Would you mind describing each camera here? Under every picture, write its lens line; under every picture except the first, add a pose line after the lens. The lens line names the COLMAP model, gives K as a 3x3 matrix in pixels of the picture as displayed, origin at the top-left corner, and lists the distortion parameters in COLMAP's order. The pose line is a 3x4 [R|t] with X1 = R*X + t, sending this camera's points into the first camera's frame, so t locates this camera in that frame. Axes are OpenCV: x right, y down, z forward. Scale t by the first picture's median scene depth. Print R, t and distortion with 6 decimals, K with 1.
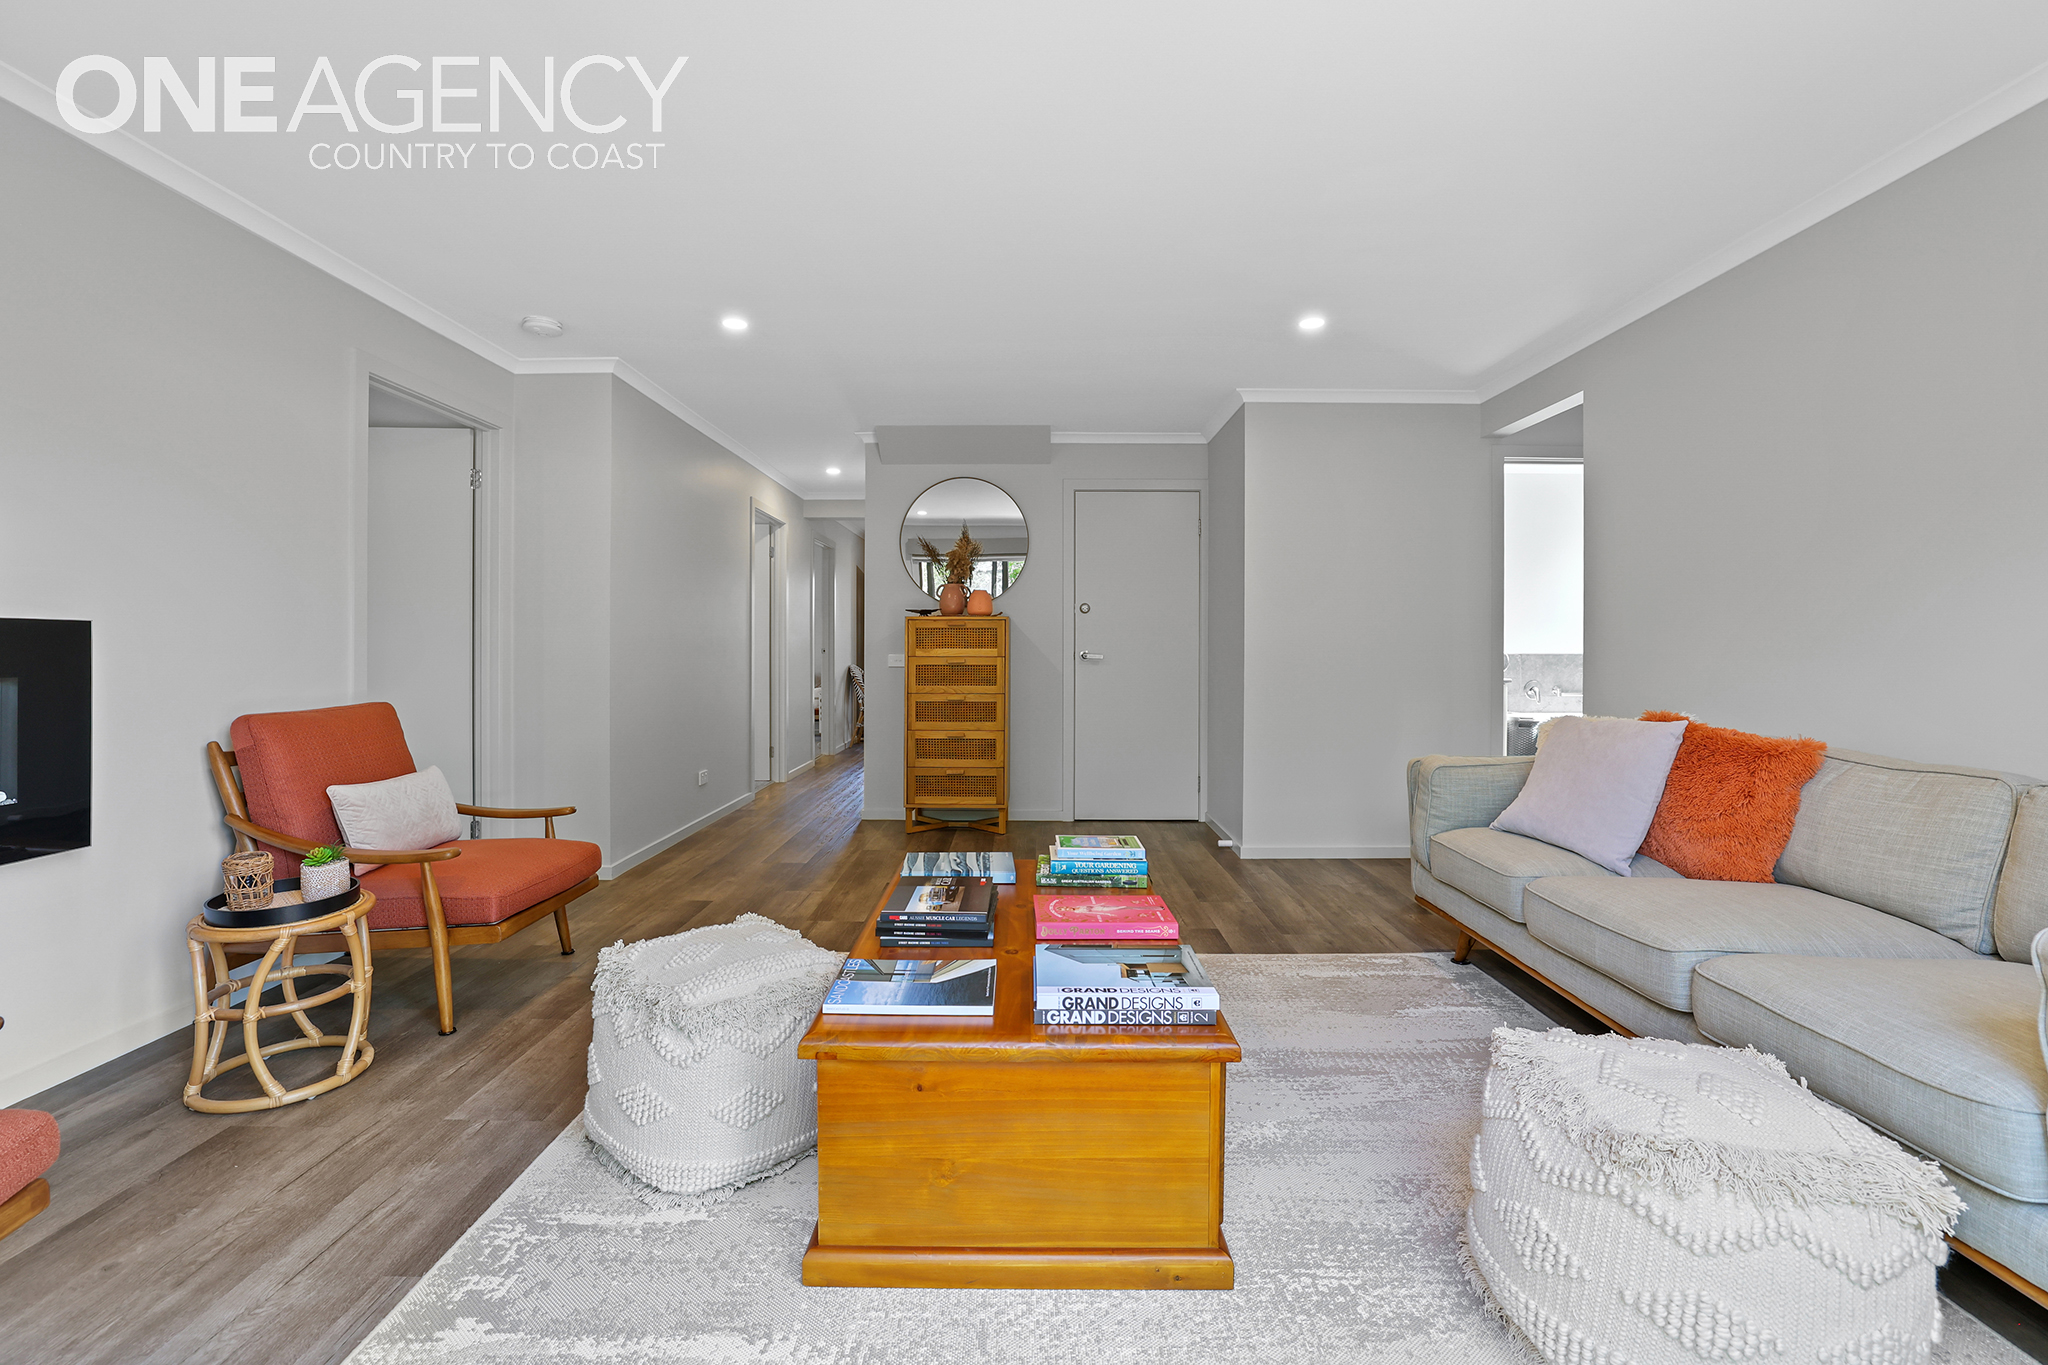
lens RADIAL K [[922.5, 0, 1028.1], [0, 922.5, 658.3], [0, 0, 1]] dist [-0.016597, 0.000559]
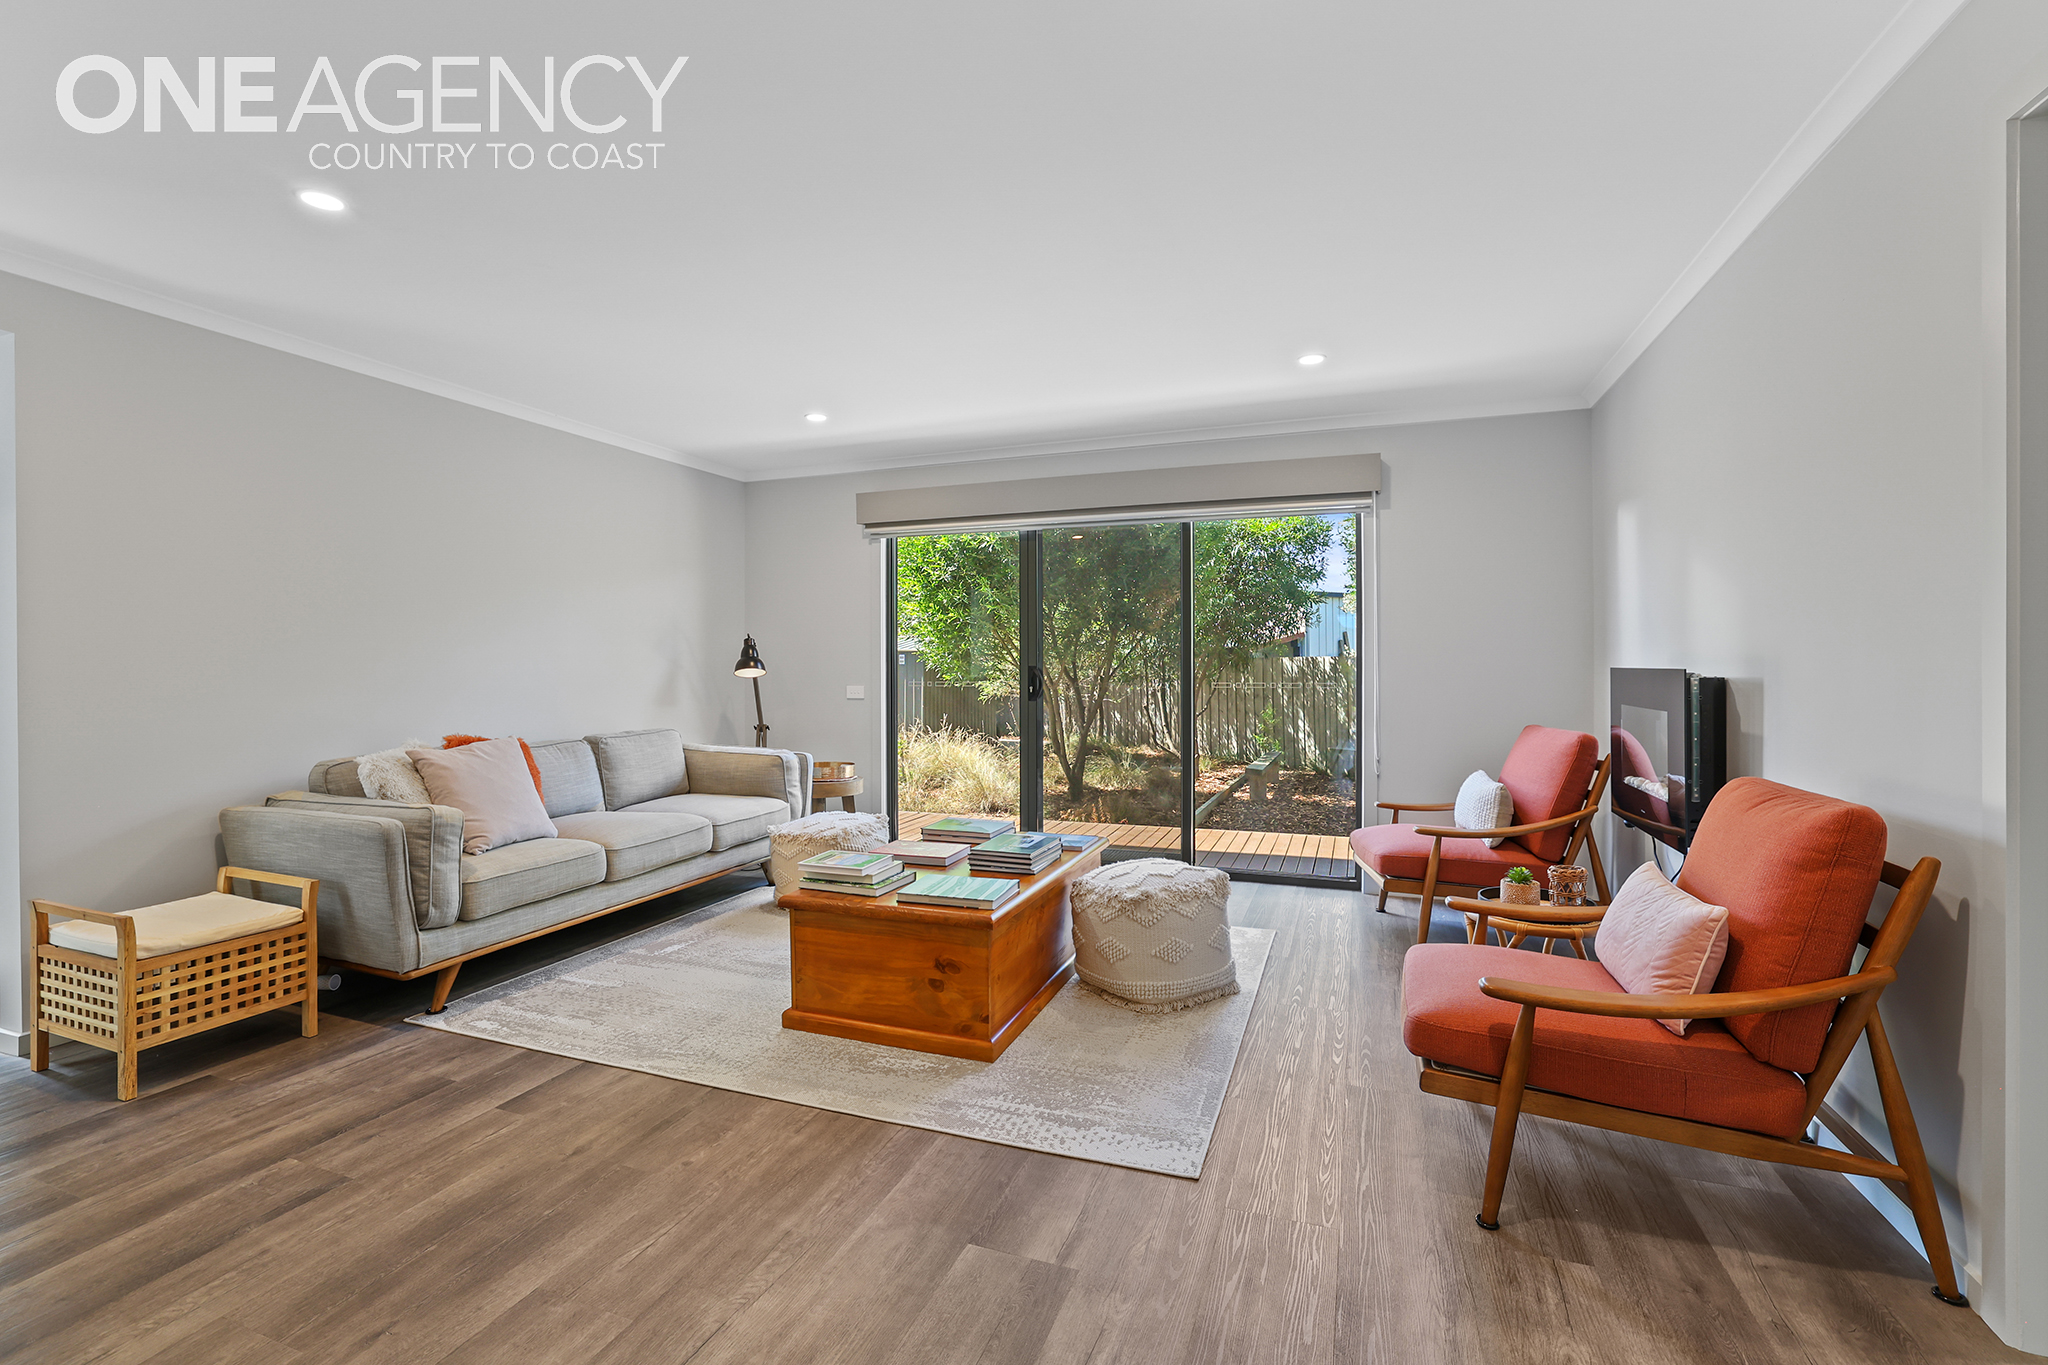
lens RADIAL K [[922.5, 0, 1028.1], [0, 922.5, 658.3], [0, 0, 1]] dist [-0.016597, 0.000559]
pose [[-0.942218, 0.000166, 0.334999, -0.435131], [0.001486, 0.999992, 0.003684, -0.042693], [-0.334996, 0.003969, -0.942211, 1.686292]]
